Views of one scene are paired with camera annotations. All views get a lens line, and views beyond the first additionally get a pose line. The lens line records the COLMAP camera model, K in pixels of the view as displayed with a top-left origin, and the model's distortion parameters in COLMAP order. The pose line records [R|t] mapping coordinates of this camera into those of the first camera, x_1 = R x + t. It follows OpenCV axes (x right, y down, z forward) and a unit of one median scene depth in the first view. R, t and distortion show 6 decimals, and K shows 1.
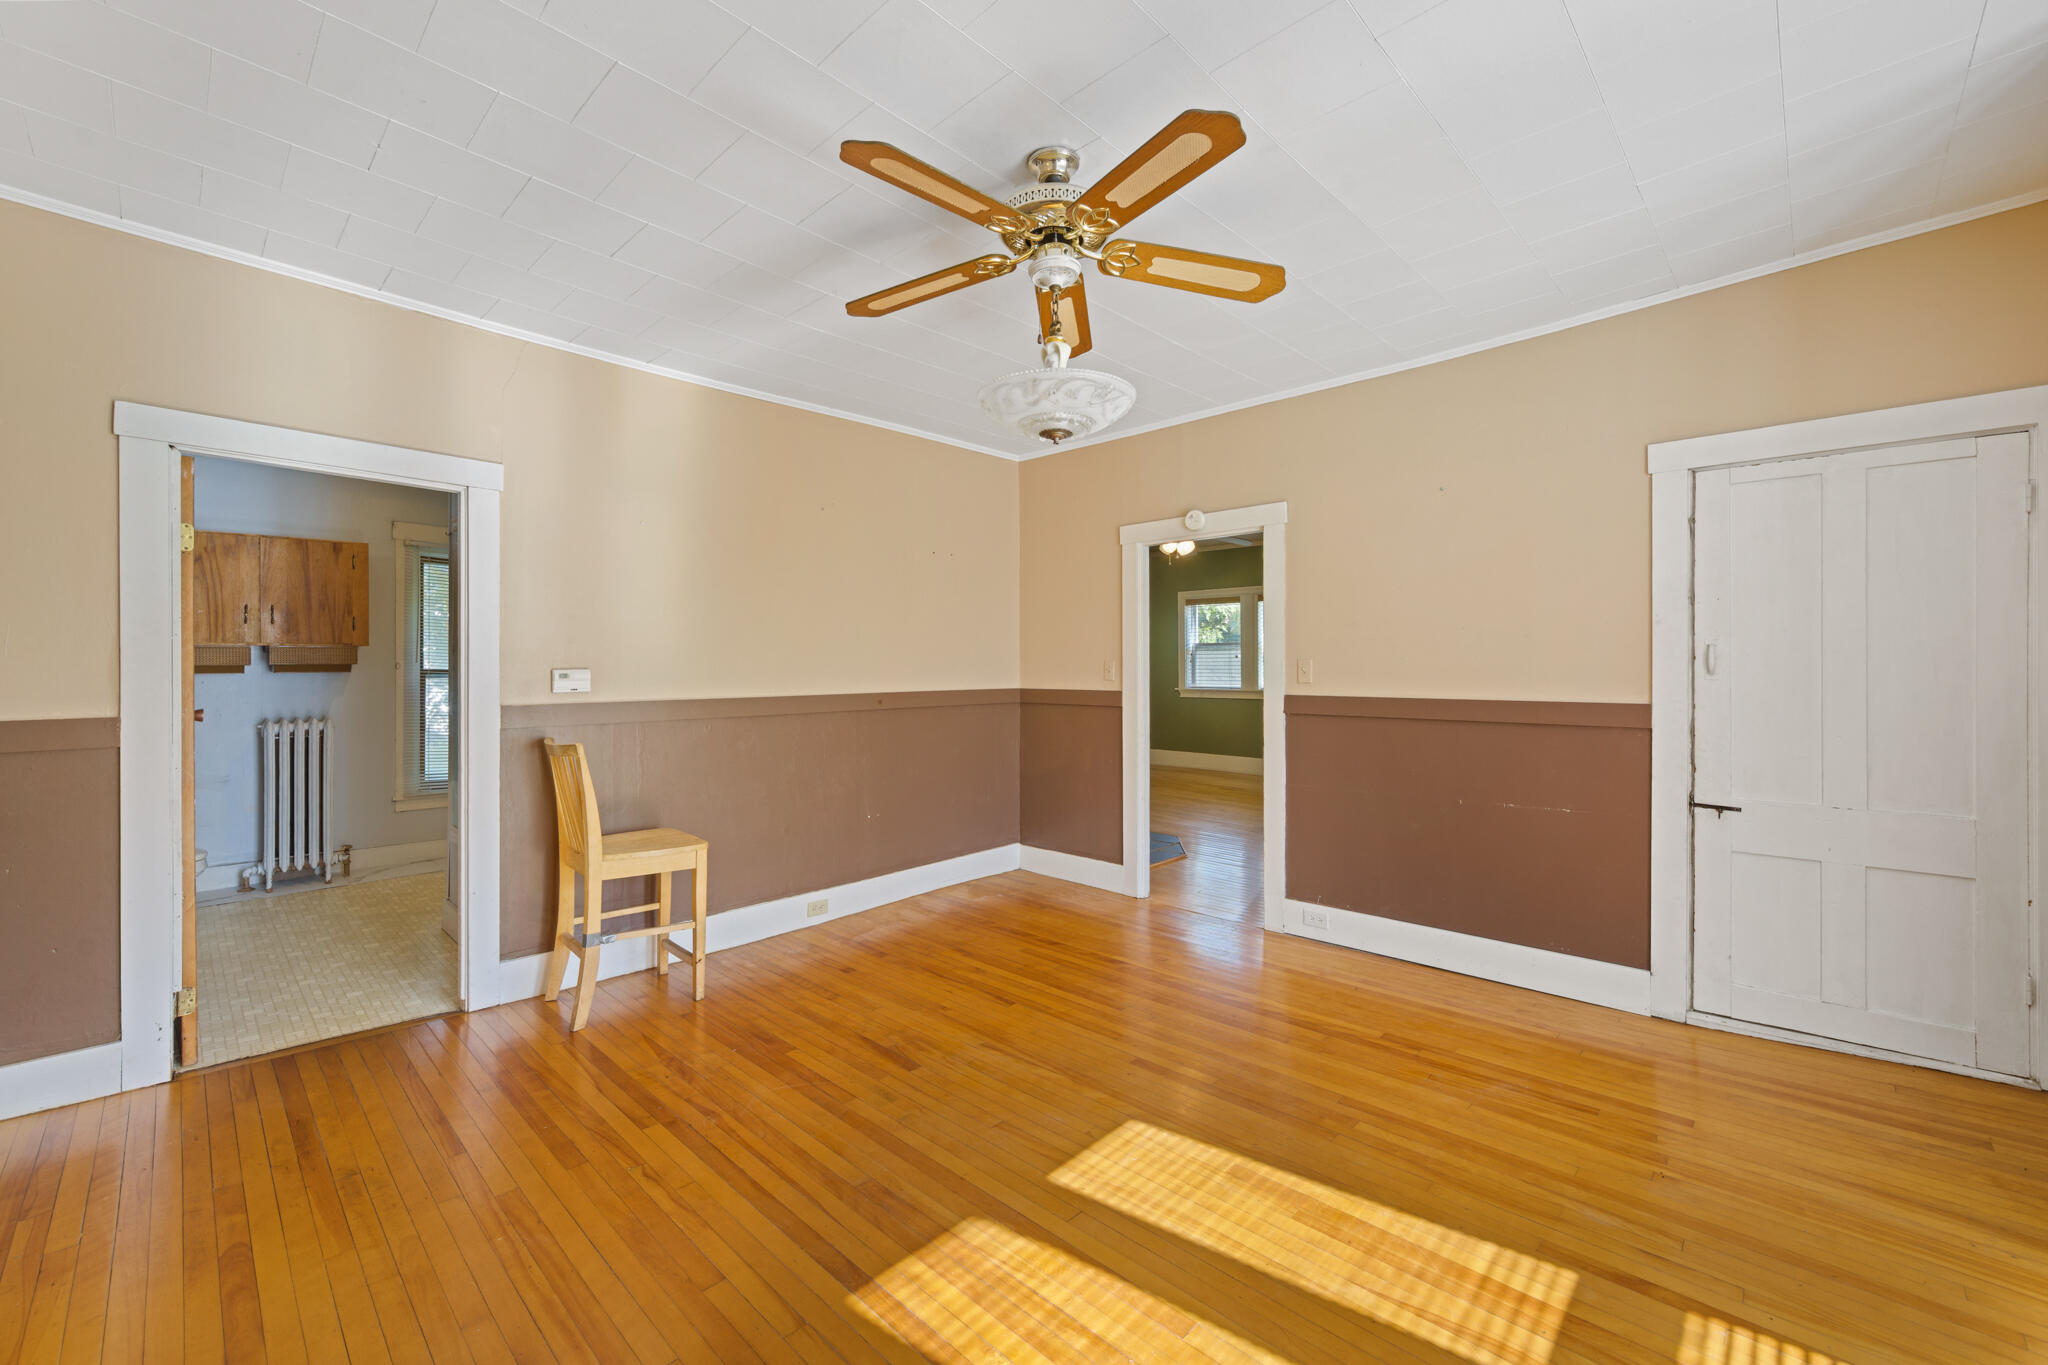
lens RADIAL K [[828.6, 0, 1019.7], [0, 828.6, 649.5], [0, 0, 1]] dist [-0.000445, -0.000183]
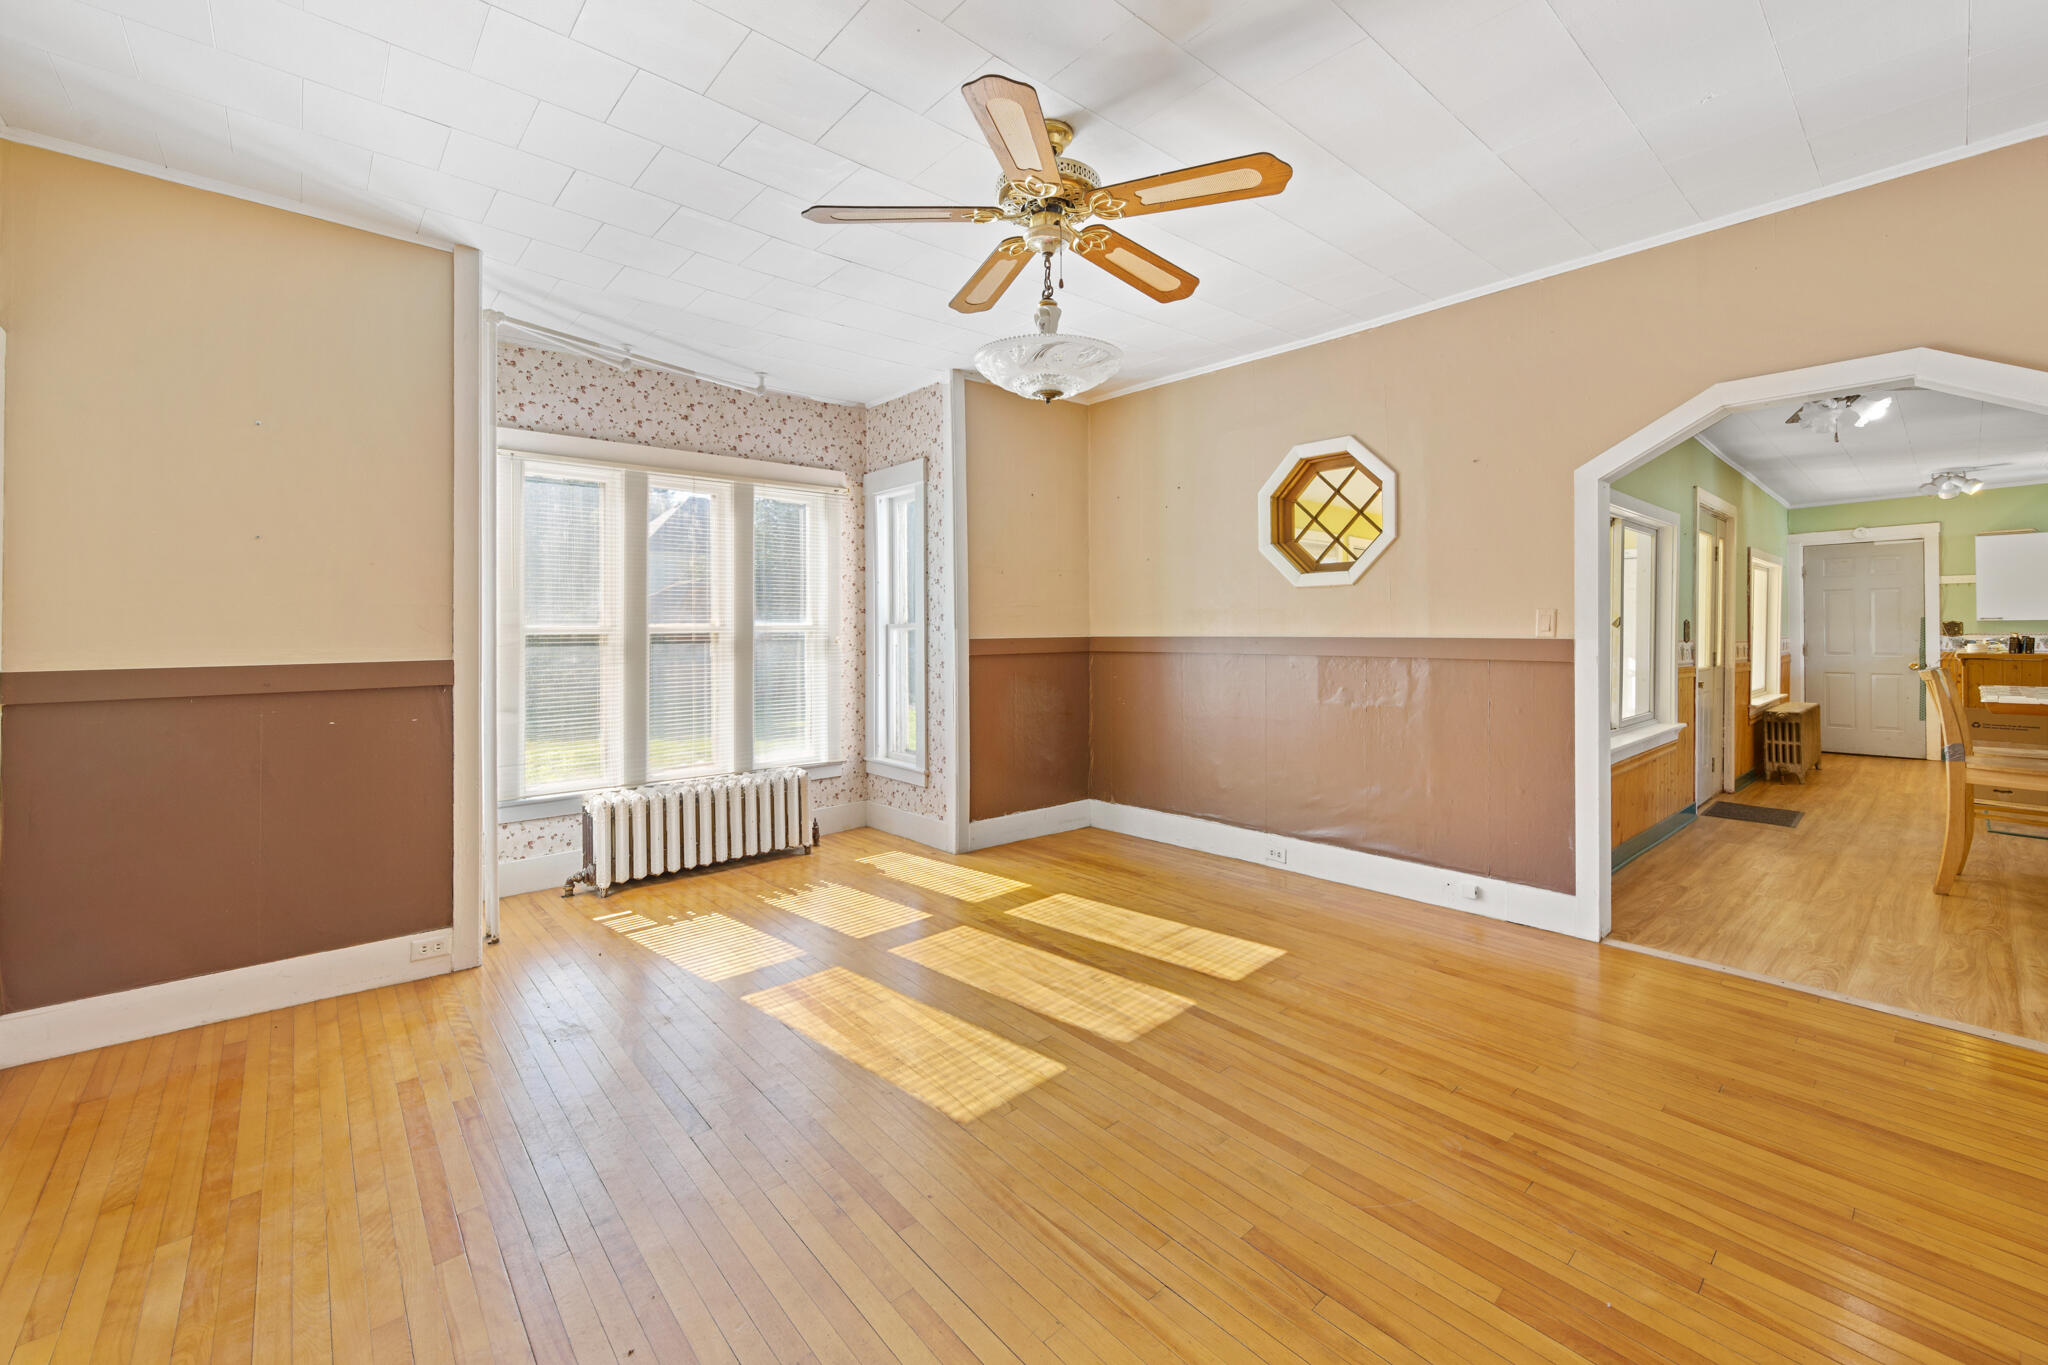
lens RADIAL K [[828.6, 0, 1019.7], [0, 828.6, 649.5], [0, 0, 1]] dist [-0.000445, -0.000183]
pose [[-0.996039, 0.007758, 0.088574, -0.012596], [0.007290, 0.999958, -0.005599, 0.080735], [-0.088614, -0.004932, -0.996054, 2.435381]]
